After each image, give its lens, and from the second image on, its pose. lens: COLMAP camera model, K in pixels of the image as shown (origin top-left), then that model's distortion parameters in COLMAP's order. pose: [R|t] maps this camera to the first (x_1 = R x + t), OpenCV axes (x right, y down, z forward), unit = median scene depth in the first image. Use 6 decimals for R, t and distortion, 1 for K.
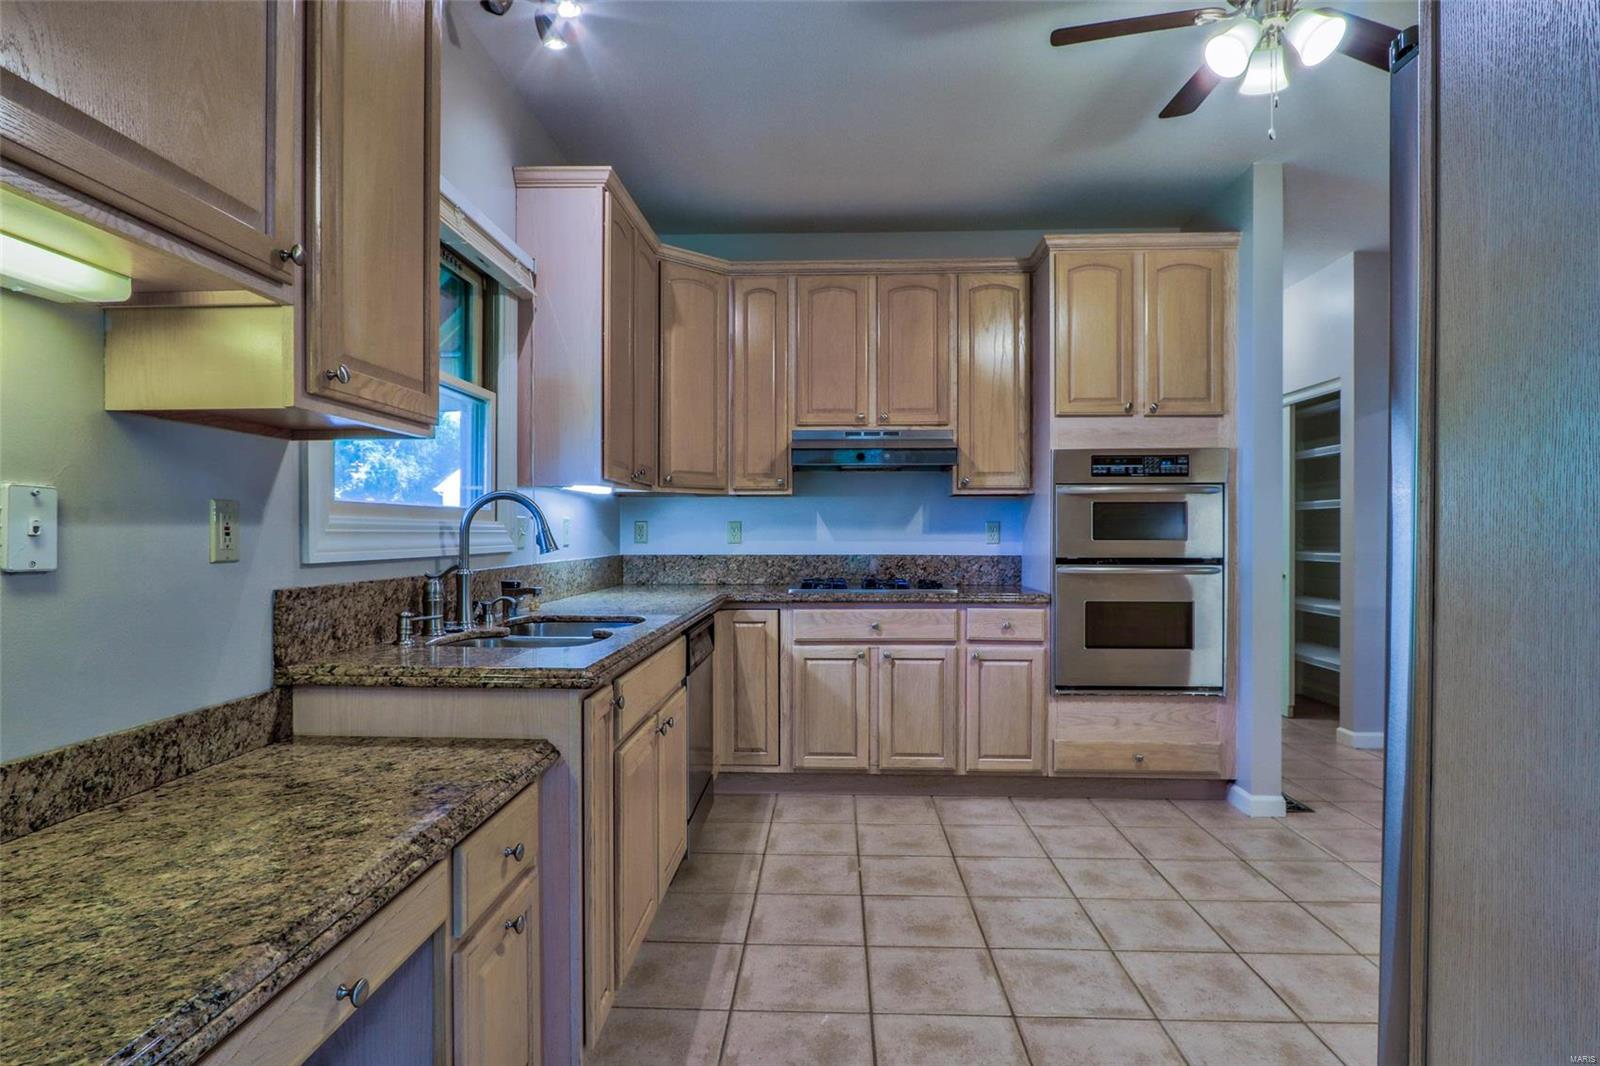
lens RADIAL K [[880.2, 0, 797.4], [0, 880.2, 537.7], [0, 0, 1]] dist [-0.000809, 0.000245]
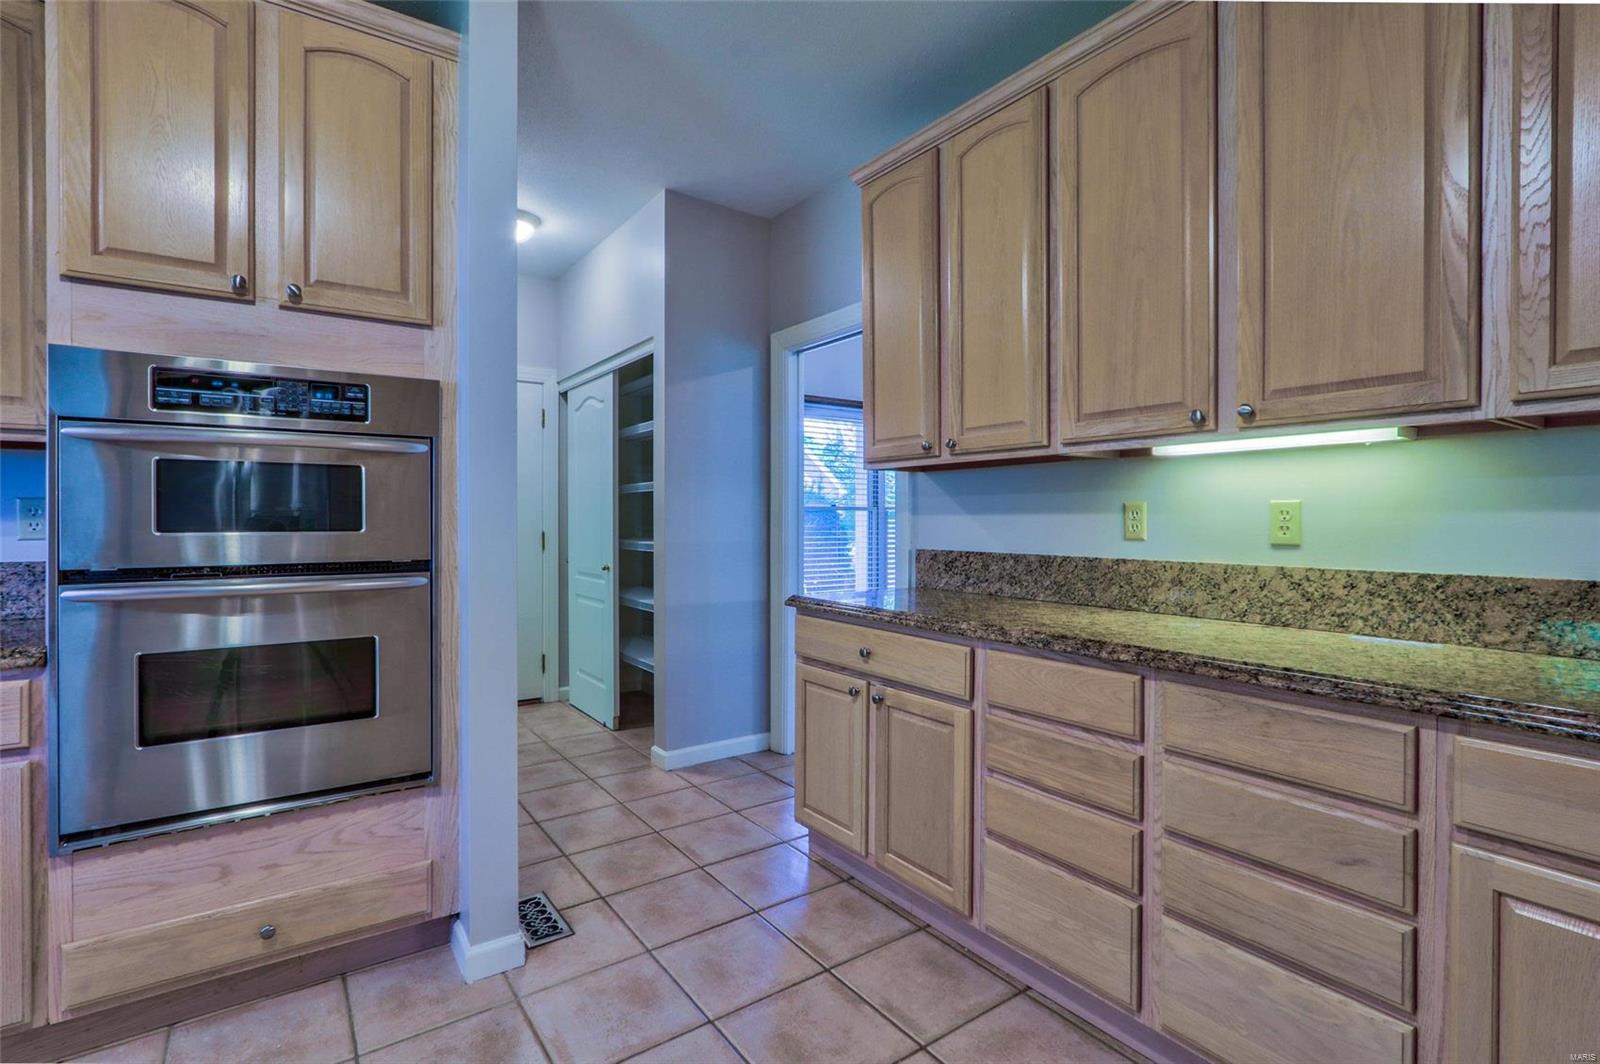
lens RADIAL K [[746.0, 0, 798.6], [0, 746.0, 526.1], [0, 0, 1]] dist [-0.005030, 0.000314]
pose [[0.794666, -0.006154, 0.607015, 0.367791], [0.004153, 0.999980, 0.004701, -0.001749], [-0.607032, -0.001215, 0.794676, 0.429864]]
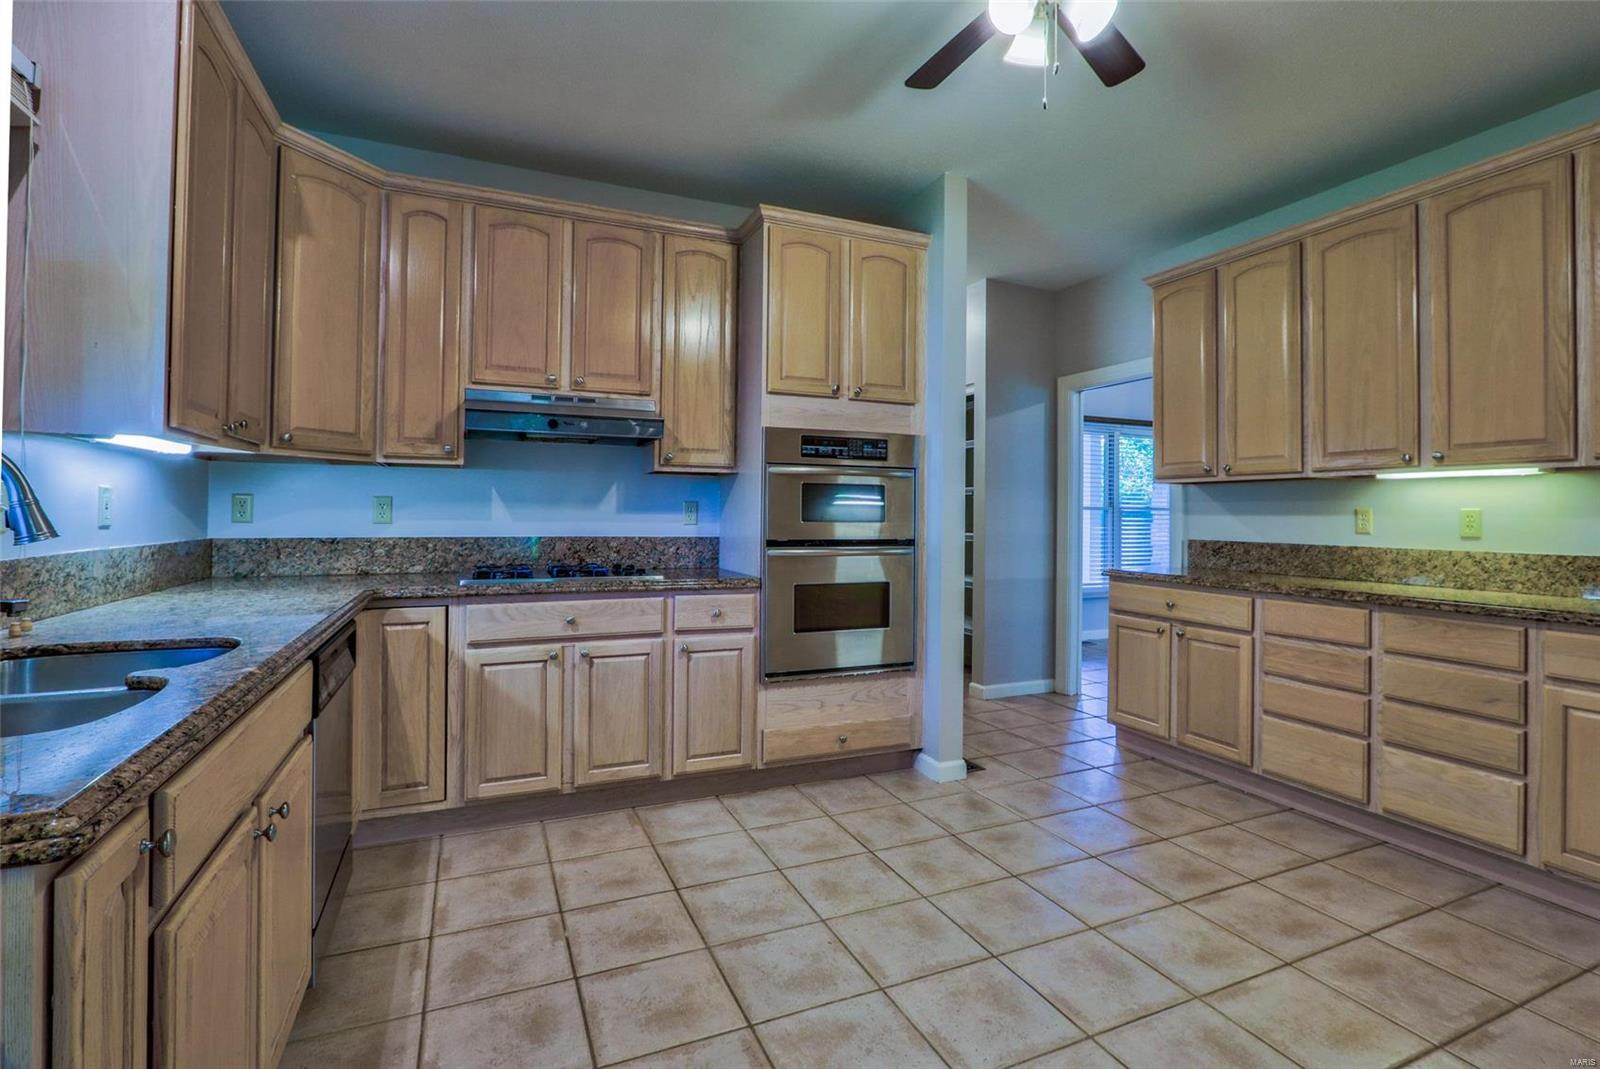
lens RADIAL K [[769.0, 0, 817.2], [0, 769.0, 506.0], [0, 0, 1]] dist [-0.016871, 0.001568]
pose [[0.895189, 0.013027, 0.445497, -0.031449], [-0.006394, 0.999845, -0.016388, -0.000709], [-0.445642, 0.011822, 0.895133, 0.223569]]
